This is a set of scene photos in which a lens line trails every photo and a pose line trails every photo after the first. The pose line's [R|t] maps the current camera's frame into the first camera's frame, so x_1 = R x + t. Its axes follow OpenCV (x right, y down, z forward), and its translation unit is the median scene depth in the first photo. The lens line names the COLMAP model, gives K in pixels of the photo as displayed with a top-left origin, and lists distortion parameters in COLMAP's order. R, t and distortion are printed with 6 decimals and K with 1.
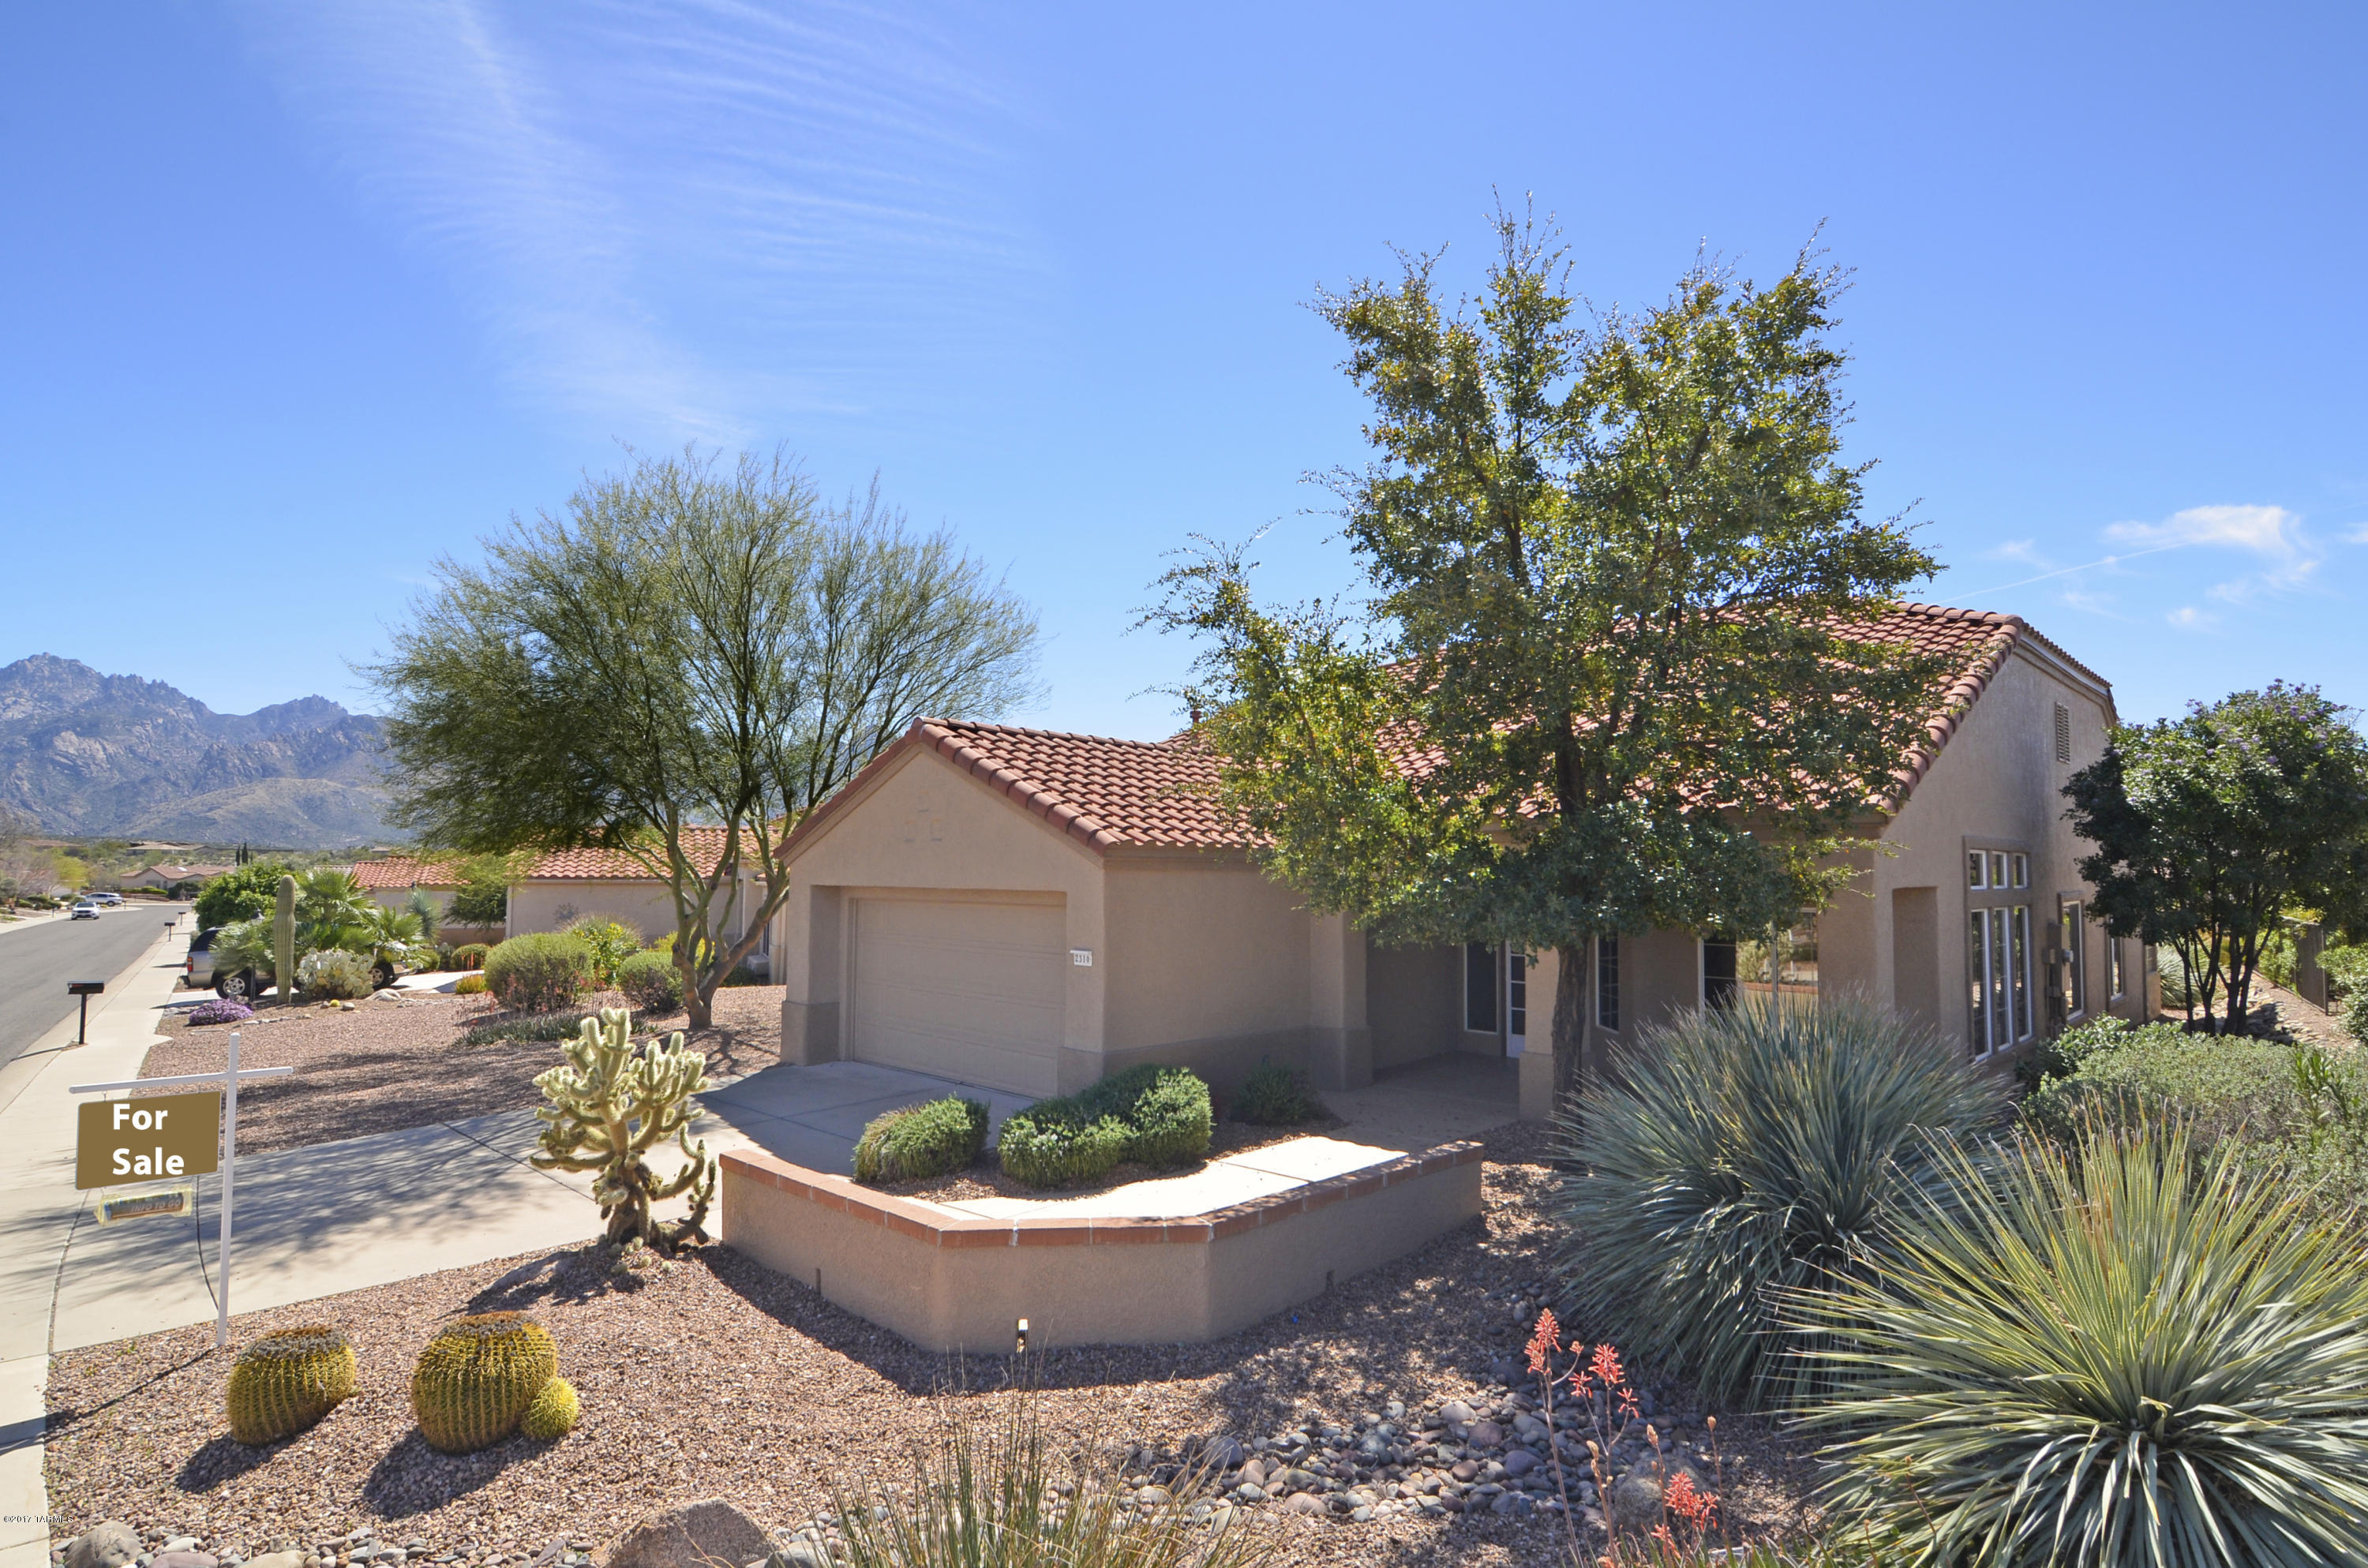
lens RADIAL K [[1228.1, 0, 1182.4], [0, 1228.1, 793.6], [0, 0, 1]] dist [0.002209, -0.017602]
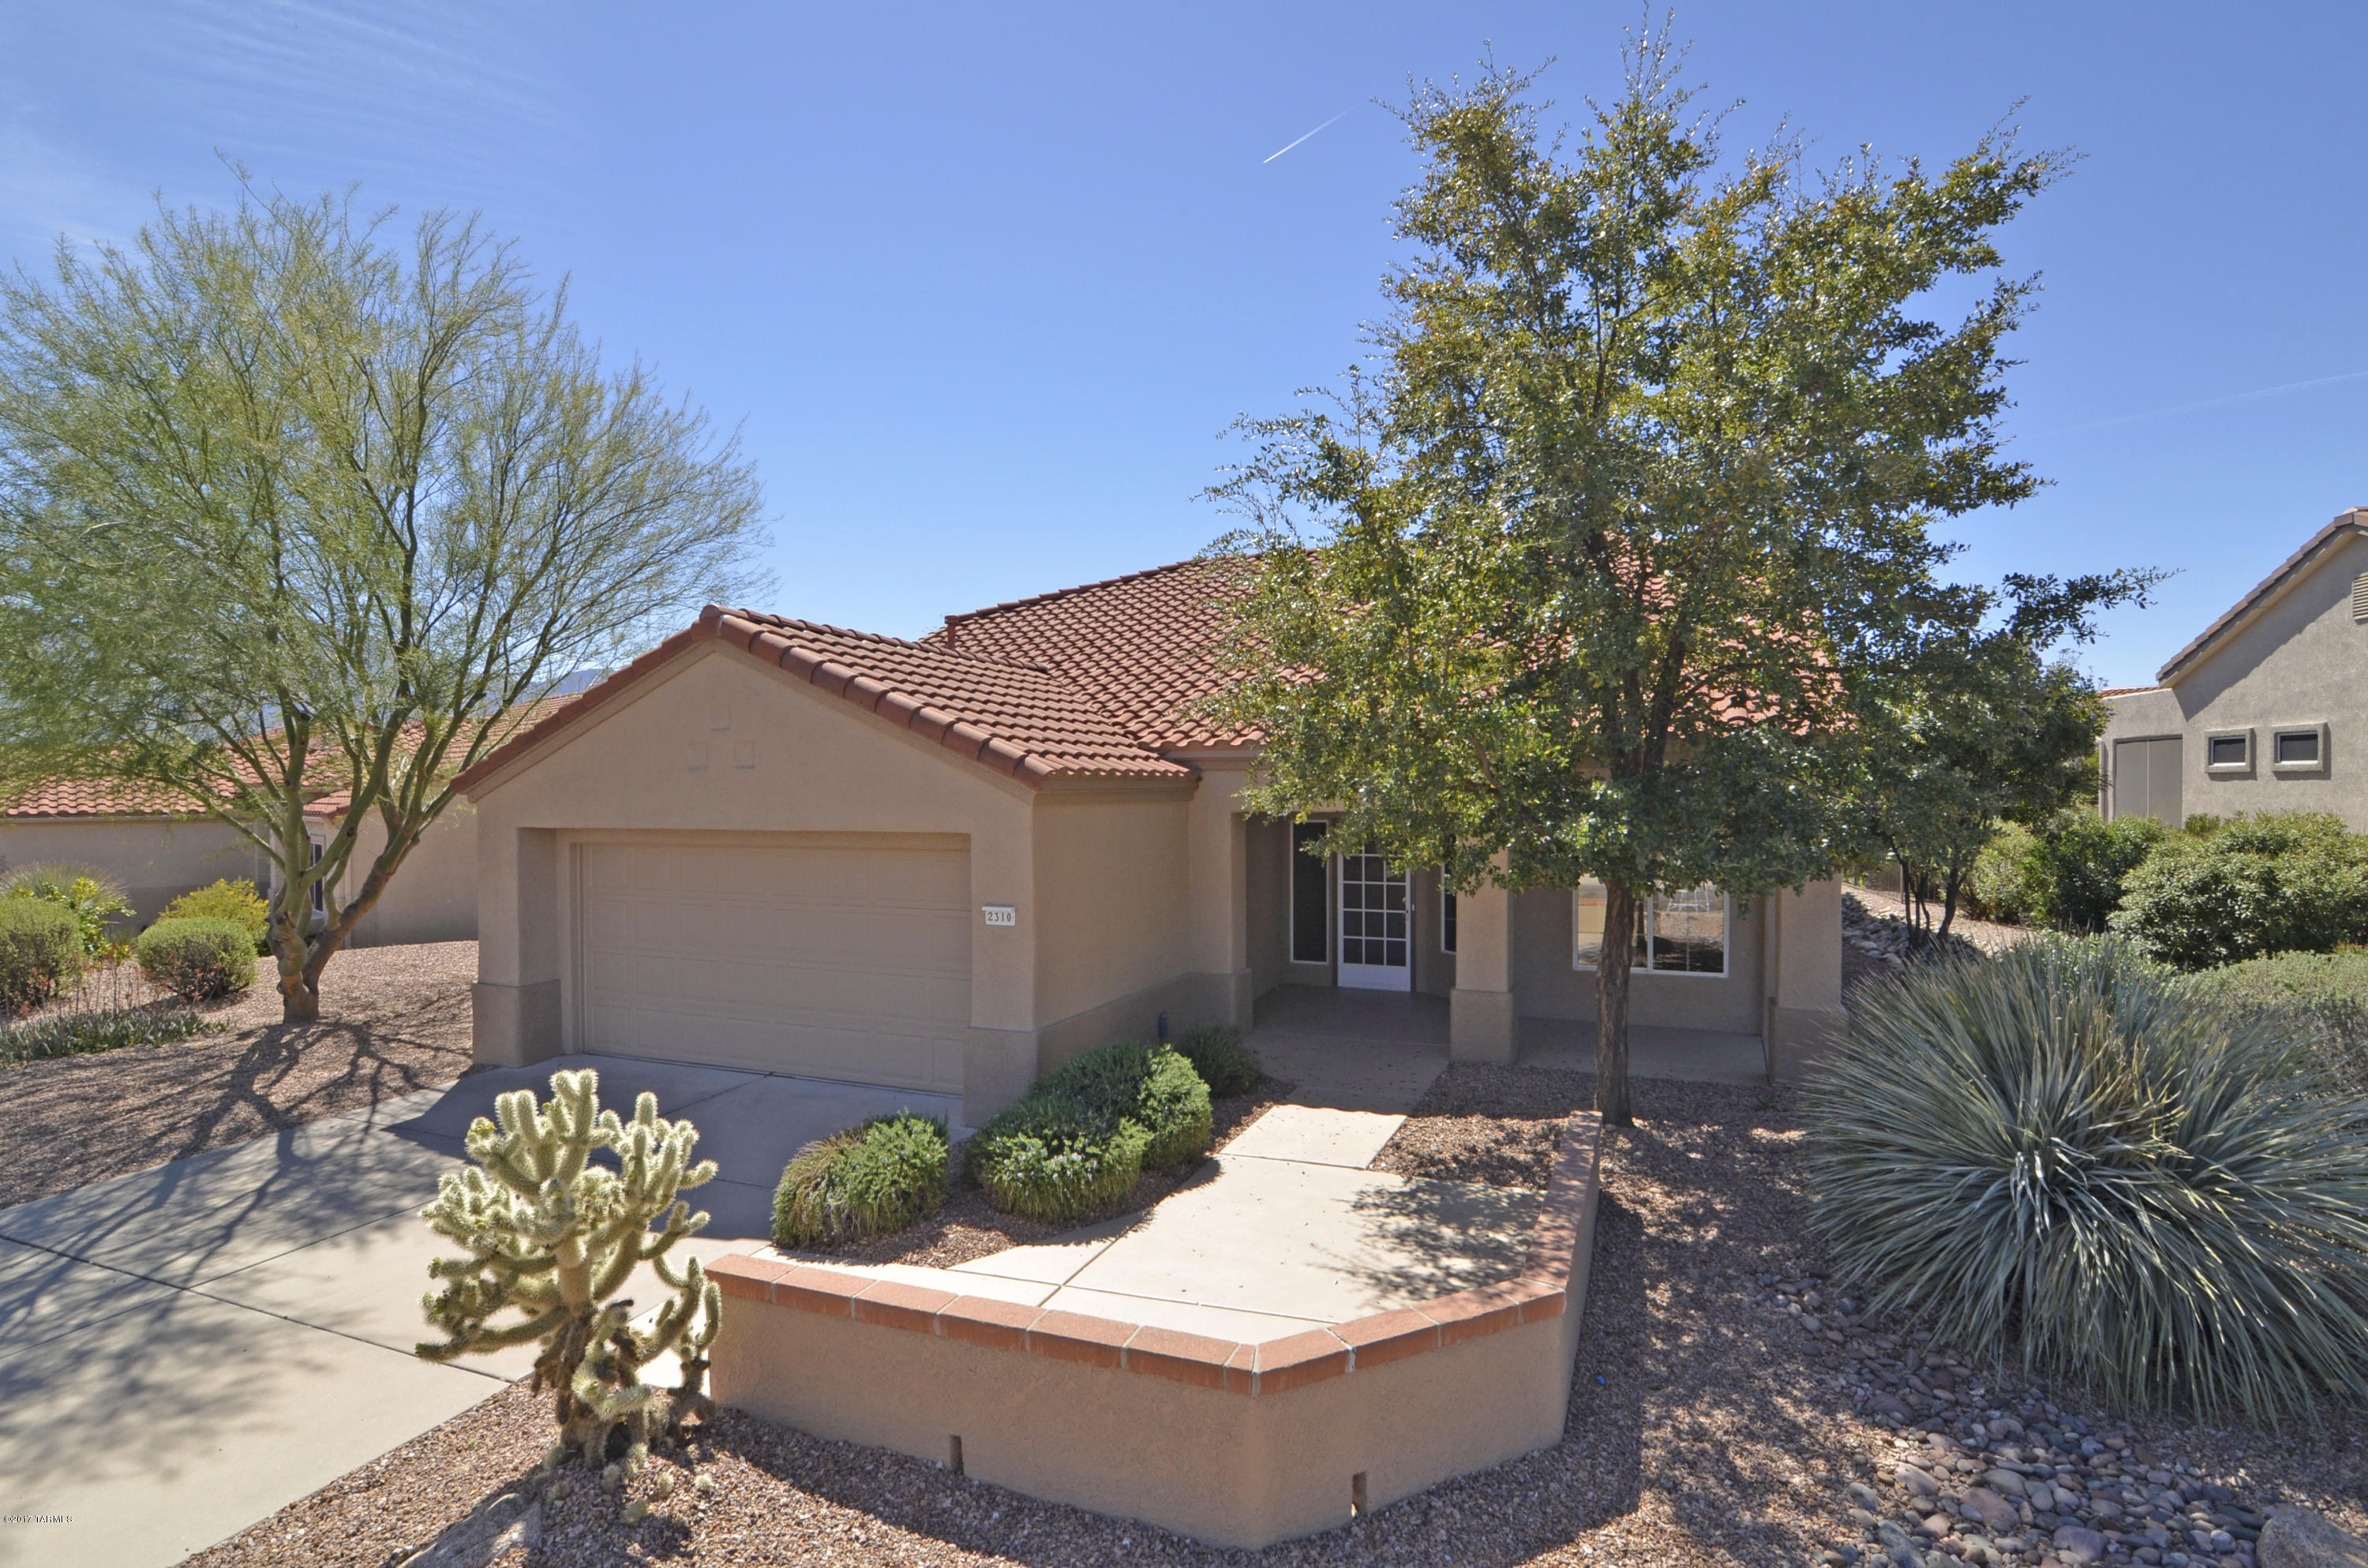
lens RADIAL K [[1179.5, 0, 1185.5], [0, 1179.5, 794.3], [0, 0, 1]] dist [0.002192, -0.034328]
pose [[0.928164, -0.013645, 0.371922, -0.312540], [-0.011381, 0.997820, 0.065008, 0.004142], [-0.371998, -0.064571, 0.925985, 0.304432]]
